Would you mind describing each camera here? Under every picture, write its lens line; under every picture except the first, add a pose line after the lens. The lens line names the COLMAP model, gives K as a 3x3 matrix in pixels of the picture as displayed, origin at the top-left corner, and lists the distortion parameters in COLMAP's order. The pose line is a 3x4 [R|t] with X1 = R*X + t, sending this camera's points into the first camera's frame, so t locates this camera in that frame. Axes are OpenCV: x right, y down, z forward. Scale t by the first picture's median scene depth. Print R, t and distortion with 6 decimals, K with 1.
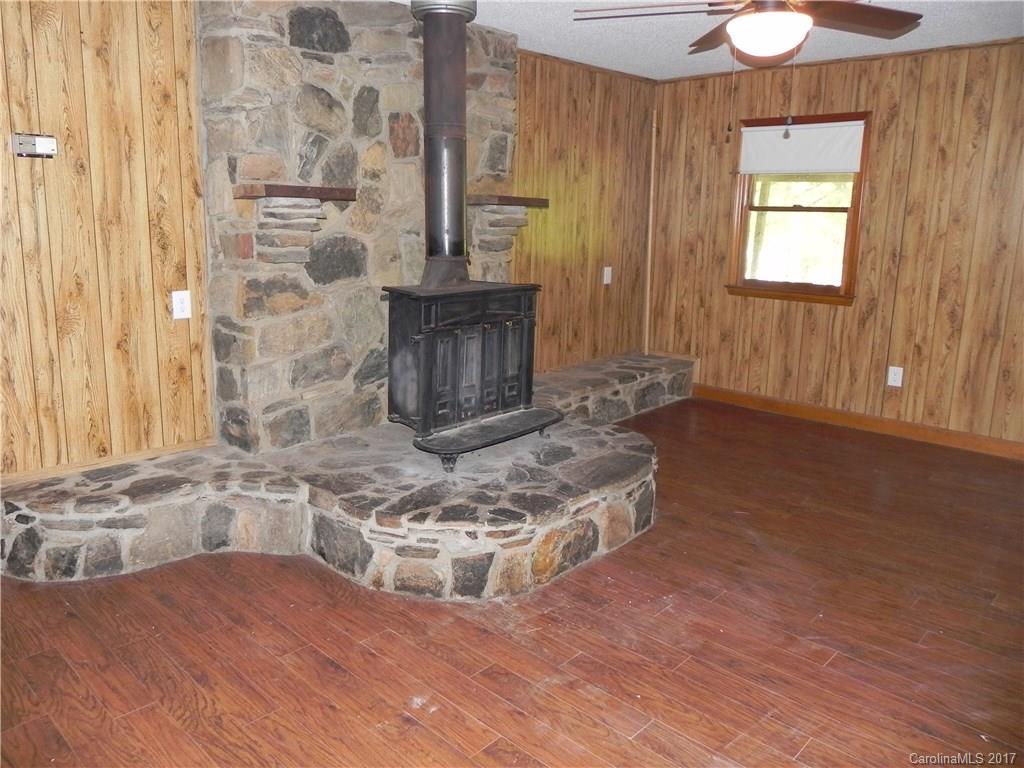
lens RADIAL K [[782.2, 0, 509.0], [0, 782.2, 378.7], [0, 0, 1]] dist [-0.008935, -0.007231]
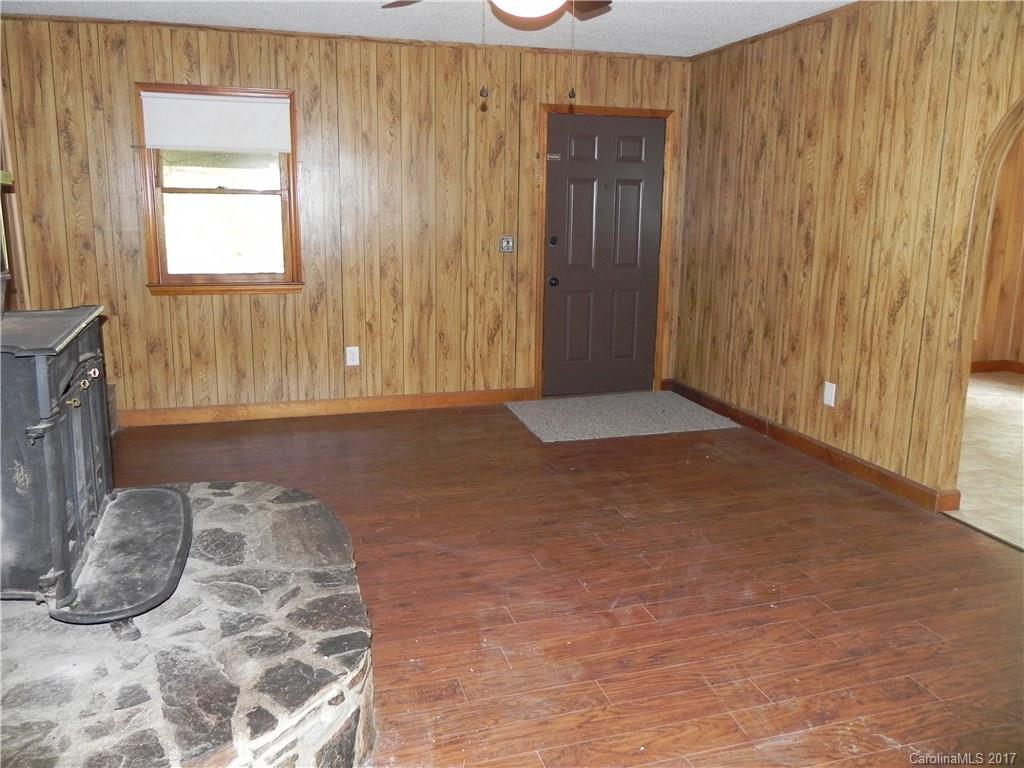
lens RADIAL K [[772.2, 0, 444.6], [0, 772.2, 376.7], [0, 0, 1]] dist [-0.007232, -0.058701]
pose [[0.483634, -0.190637, 0.854257, -0.341874], [0.178204, 0.976996, 0.117139, -0.079025], [-0.856937, 0.095580, 0.506481, 0.411624]]
